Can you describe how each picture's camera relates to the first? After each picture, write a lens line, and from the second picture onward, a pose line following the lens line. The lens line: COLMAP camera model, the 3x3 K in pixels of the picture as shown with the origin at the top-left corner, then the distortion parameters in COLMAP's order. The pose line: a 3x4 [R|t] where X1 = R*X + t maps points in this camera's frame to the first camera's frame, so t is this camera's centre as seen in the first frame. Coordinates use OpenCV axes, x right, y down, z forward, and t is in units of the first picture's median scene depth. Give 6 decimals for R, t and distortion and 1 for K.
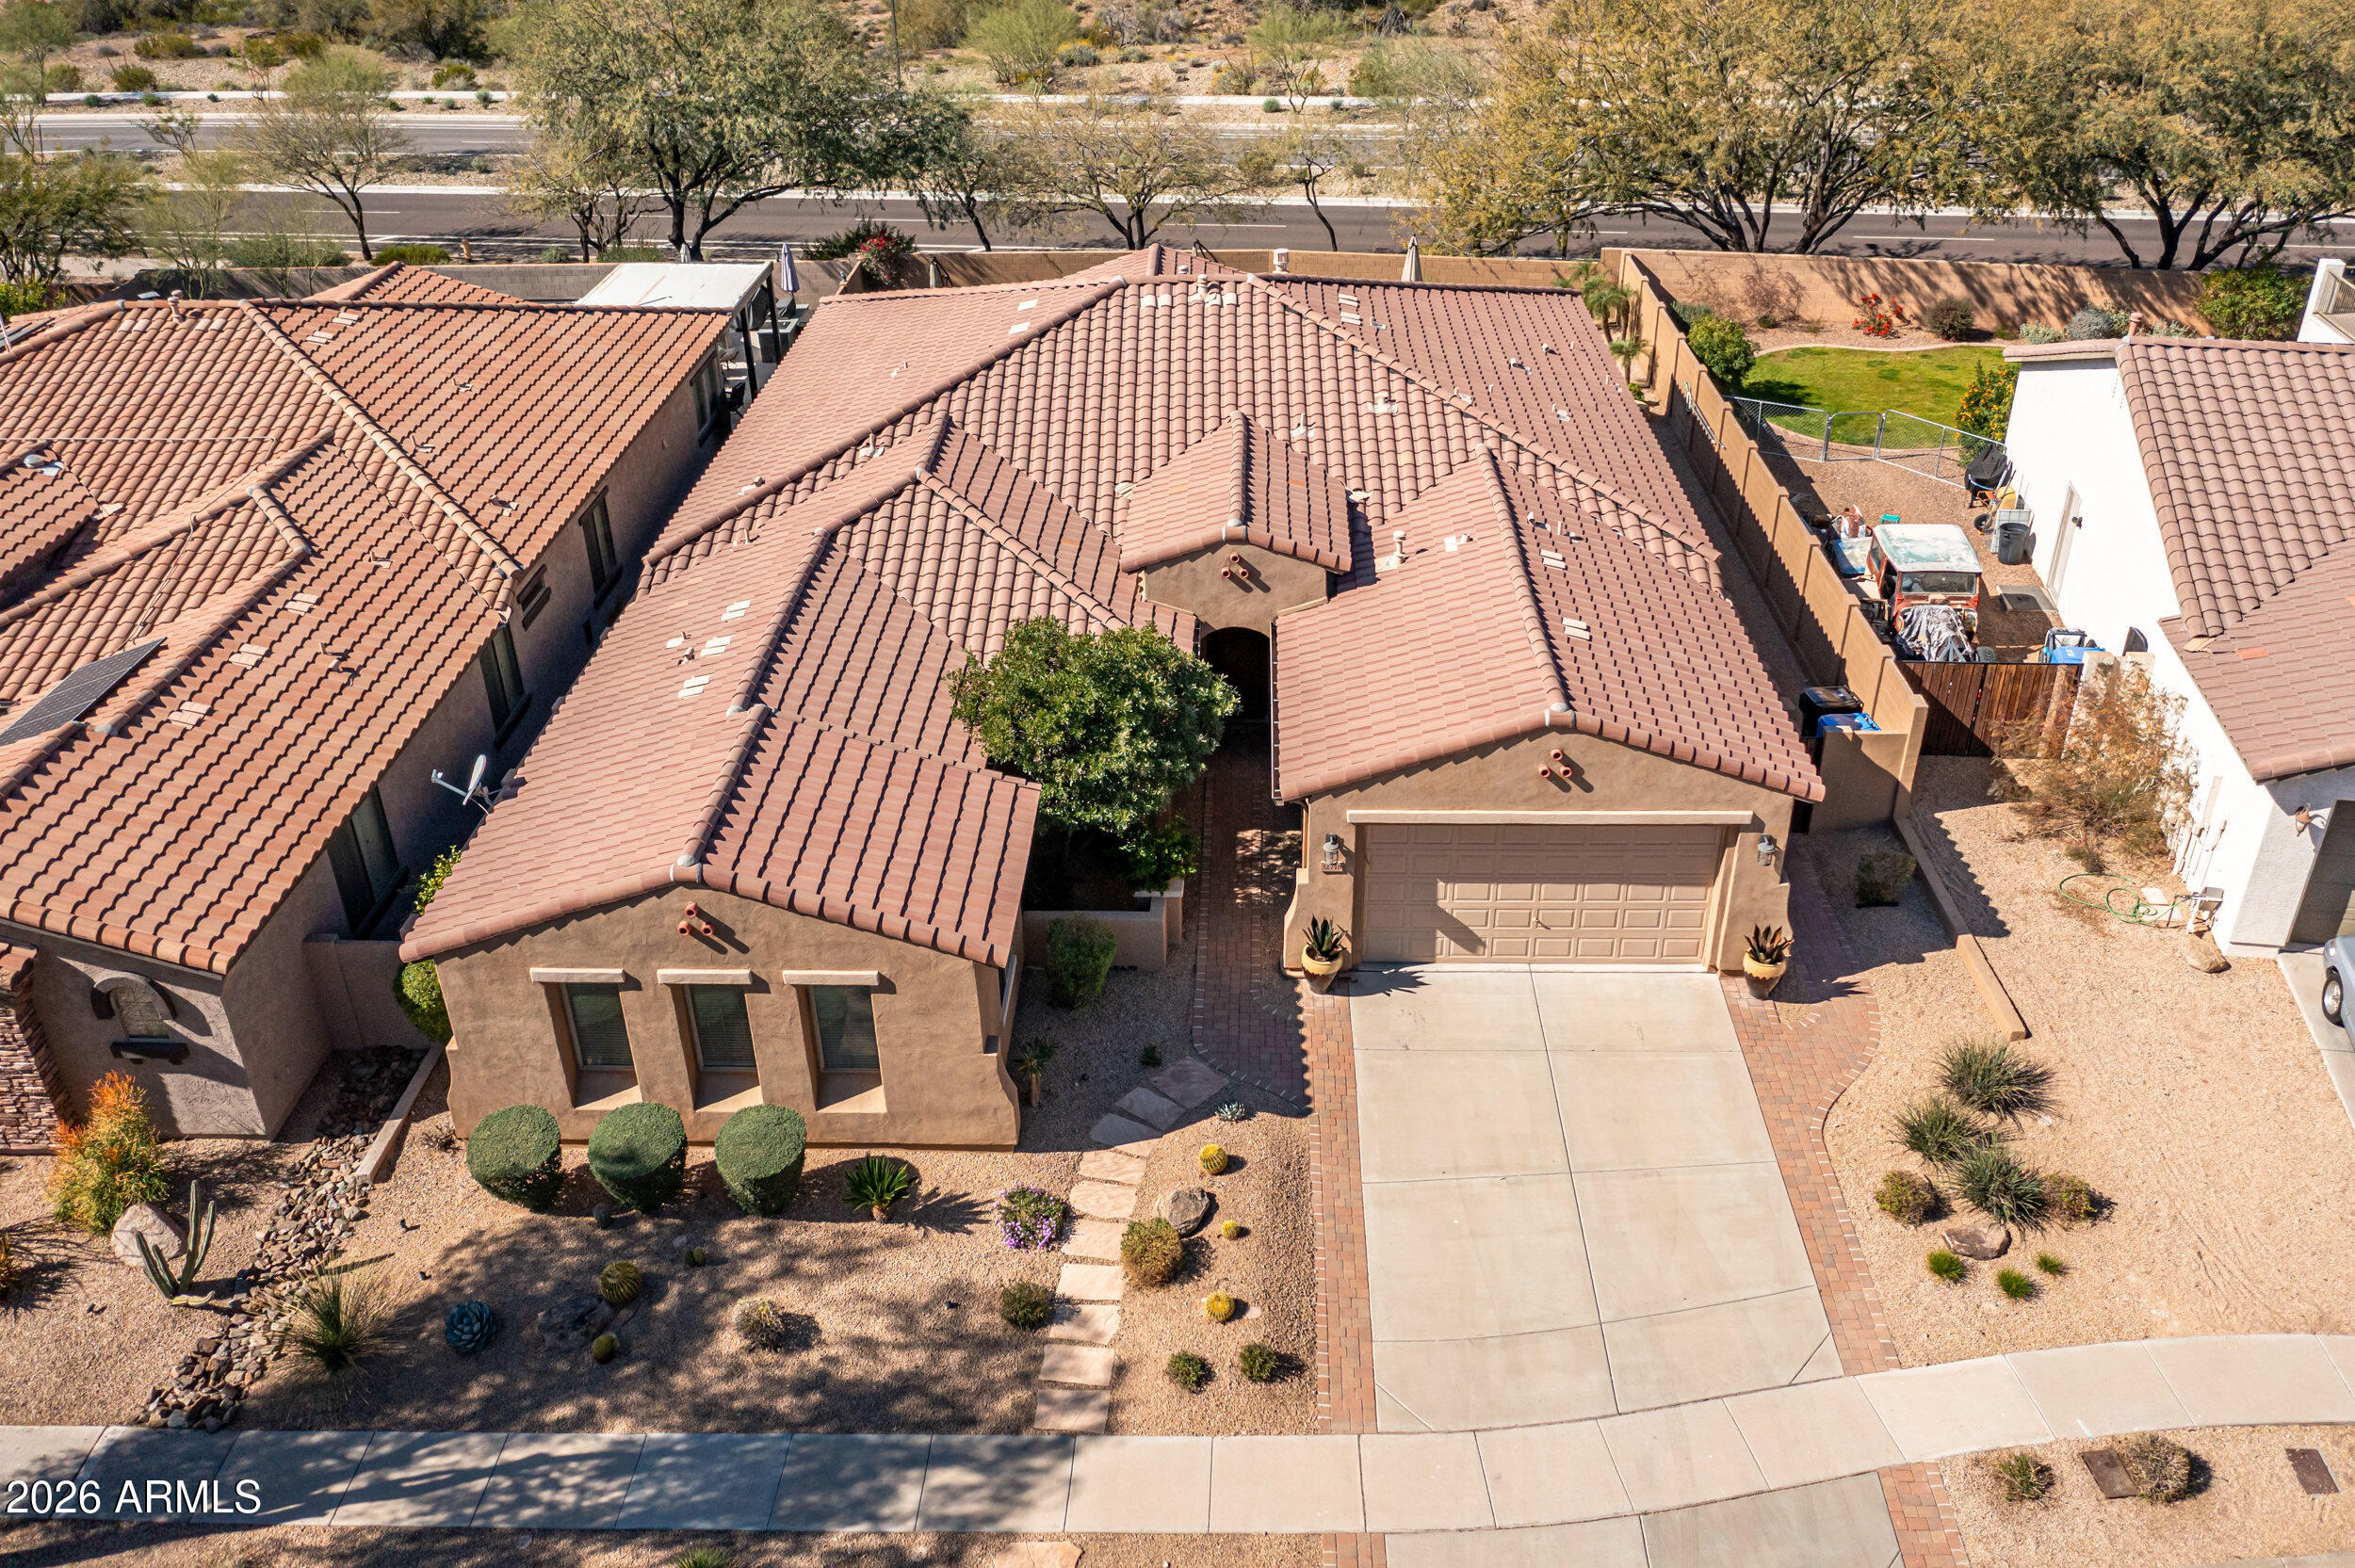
lens RADIAL K [[1892.4, 0, 1187.8], [0, 1892.4, 781.4], [0, 0, 1]] dist [-0.009513, -0.002785]
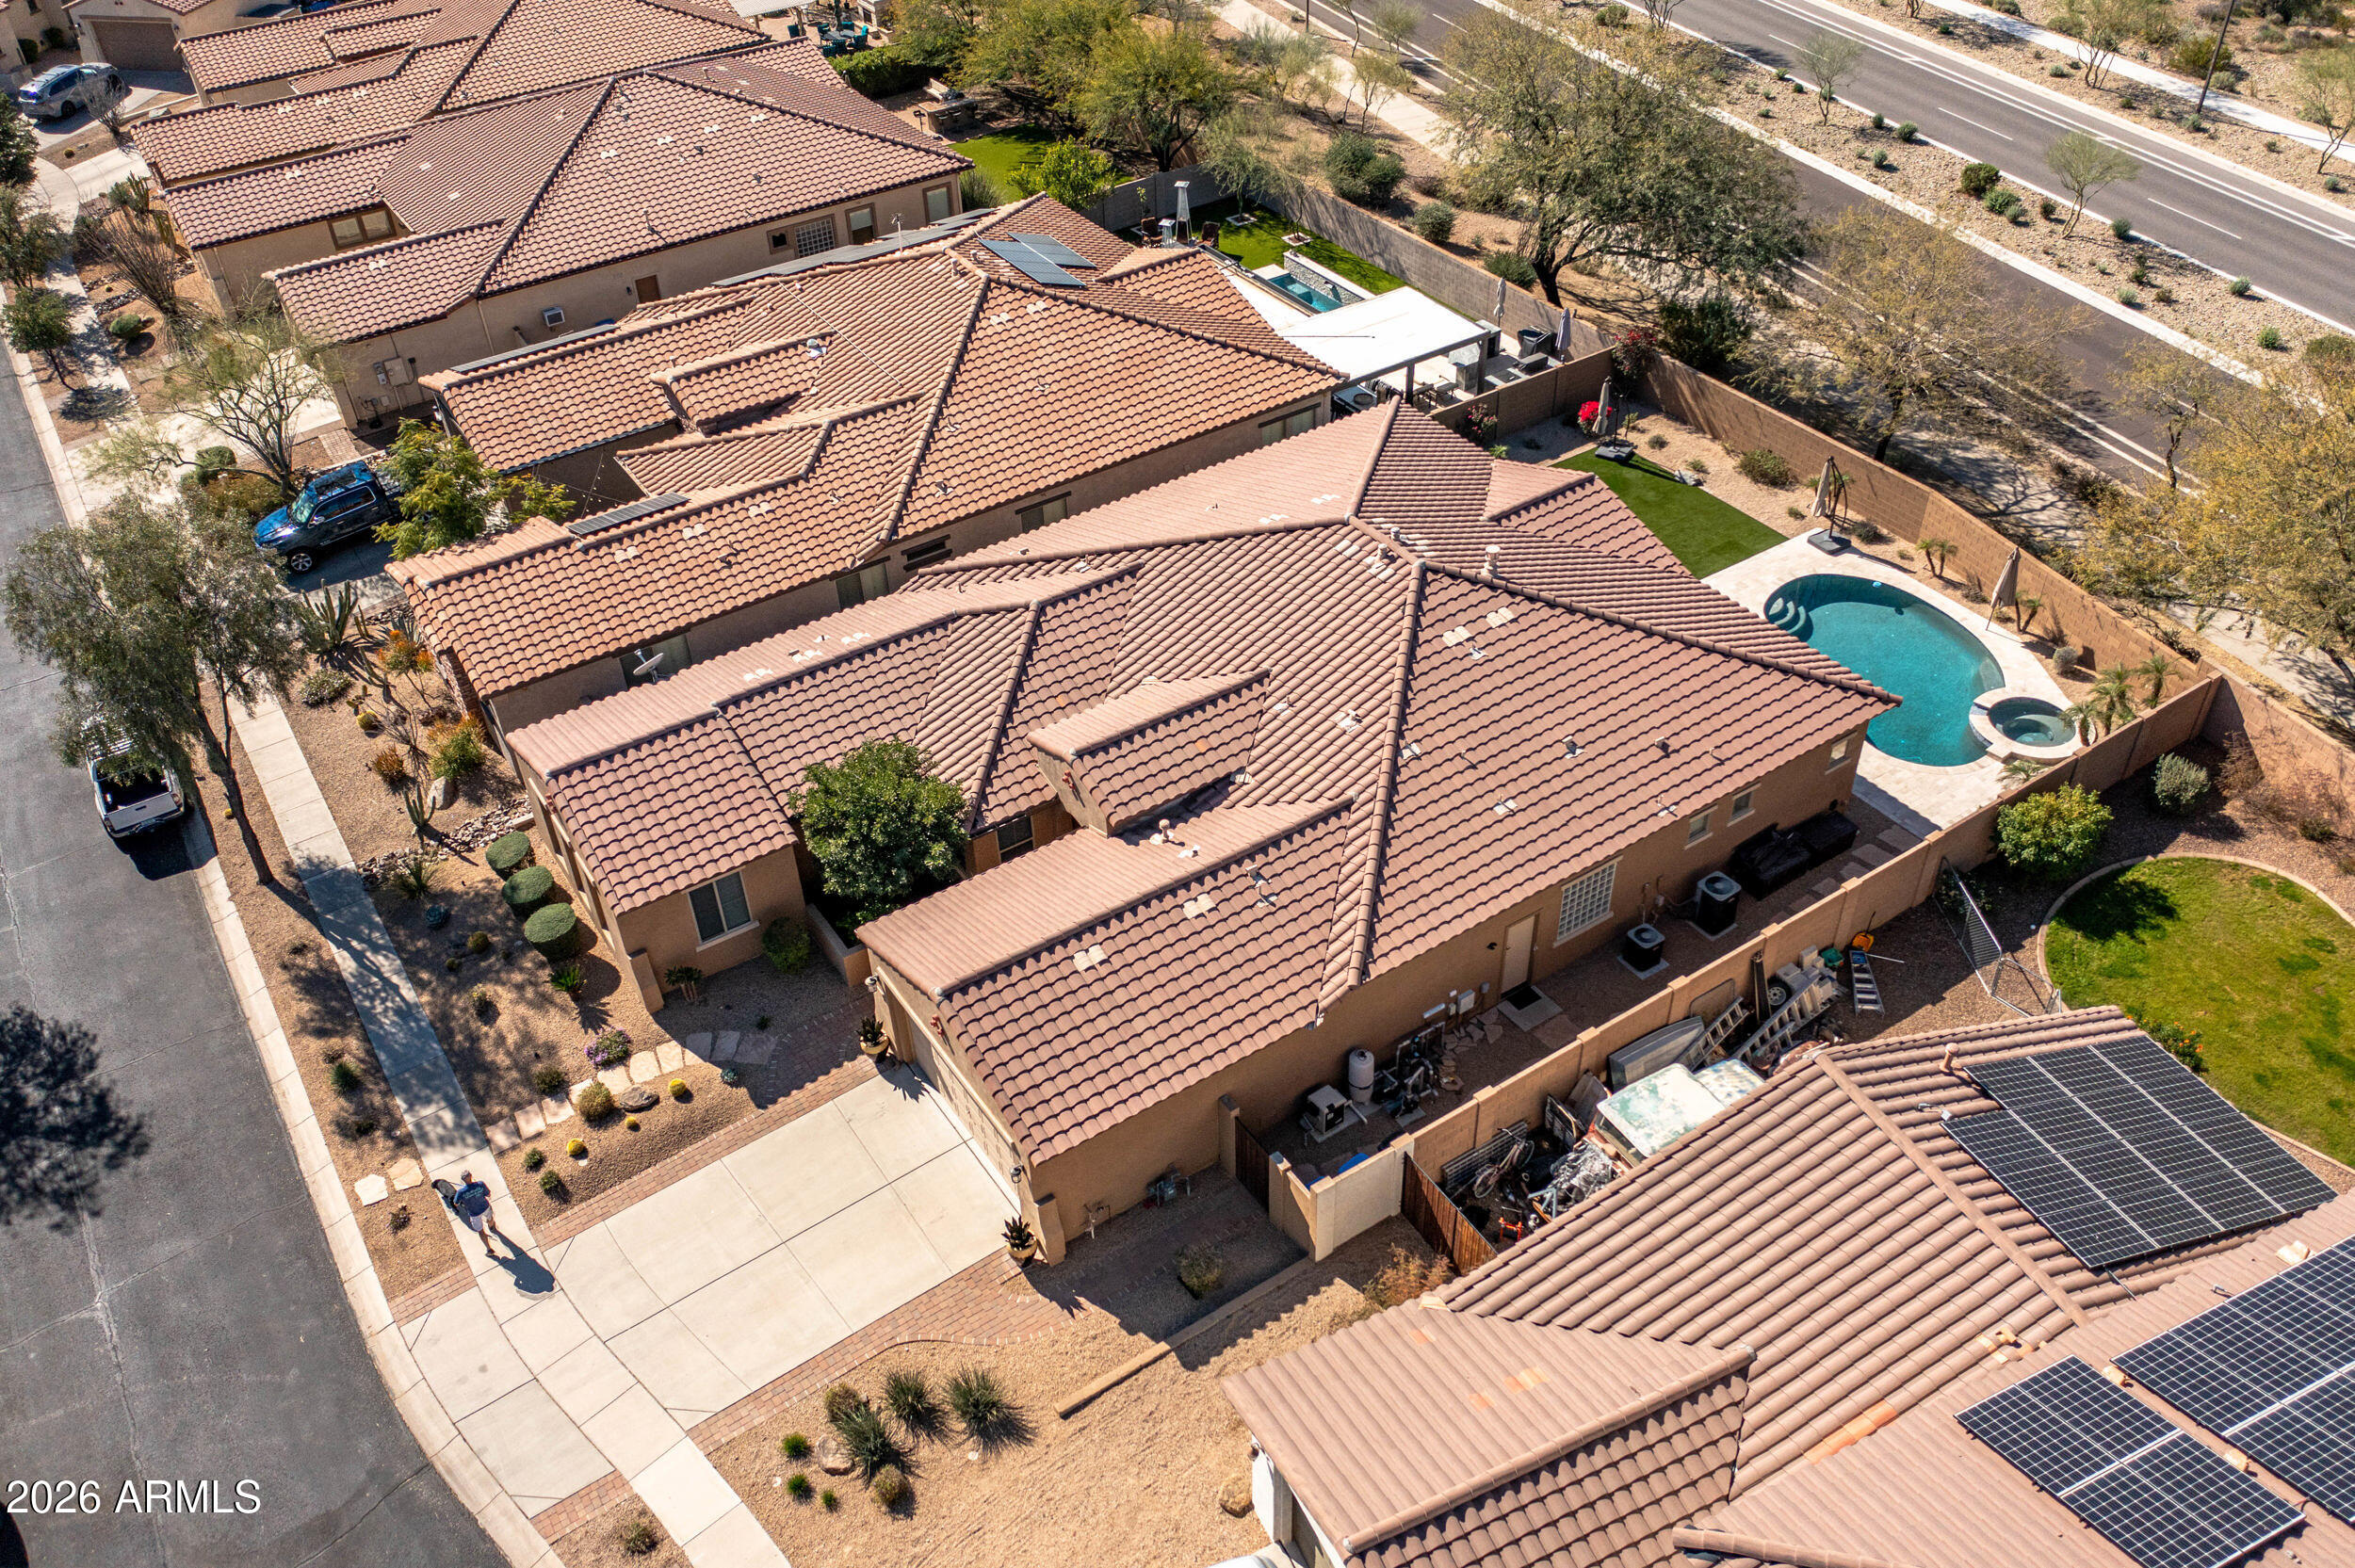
lens RADIAL K [[1892.4, 0, 1187.8], [0, 1892.4, 781.4], [0, 0, 1]] dist [-0.009513, -0.002785]
pose [[0.577379, 0.514688, -0.633821, 1.143360], [-0.397083, 0.855309, 0.332823, -0.731136], [0.713413, 0.059514, 0.698212, 0.149358]]
